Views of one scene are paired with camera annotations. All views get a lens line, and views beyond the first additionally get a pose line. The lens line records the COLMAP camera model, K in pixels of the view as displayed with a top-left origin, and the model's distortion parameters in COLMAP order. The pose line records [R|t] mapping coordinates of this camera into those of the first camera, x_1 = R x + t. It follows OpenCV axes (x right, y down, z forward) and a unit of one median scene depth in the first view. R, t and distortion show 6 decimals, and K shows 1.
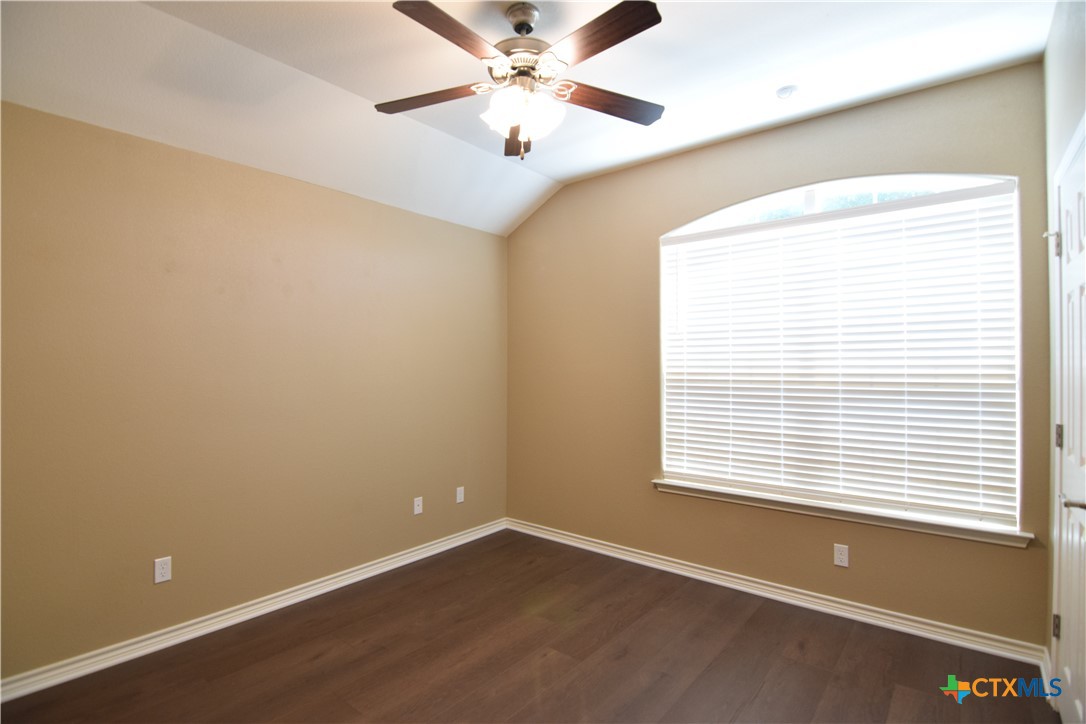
lens RADIAL K [[531.2, 0, 543.0], [0, 531.2, 362.0], [0, 0, 1]] dist [-0.001601, -0.000635]
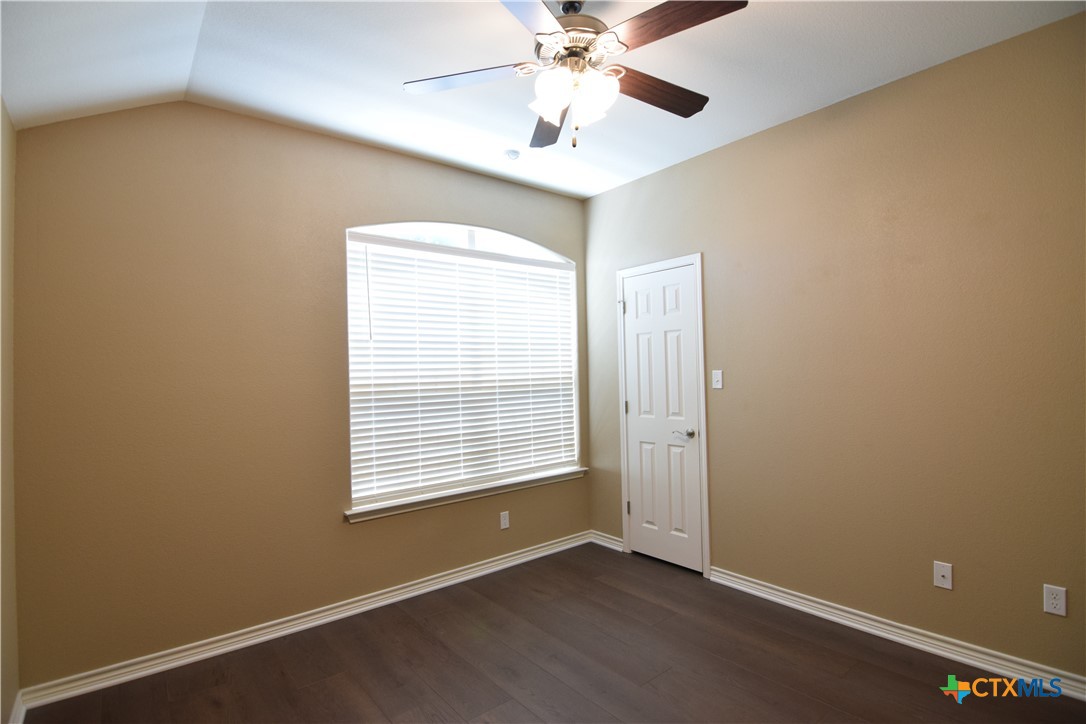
lens RADIAL K [[531.2, 0, 543.0], [0, 531.2, 362.0], [0, 0, 1]] dist [-0.001601, -0.000635]
pose [[0.208181, 0.015205, 0.977972, -0.636628], [0.019141, 0.999624, -0.019617, 0.005619], [-0.977903, 0.022804, 0.207811, 0.581881]]
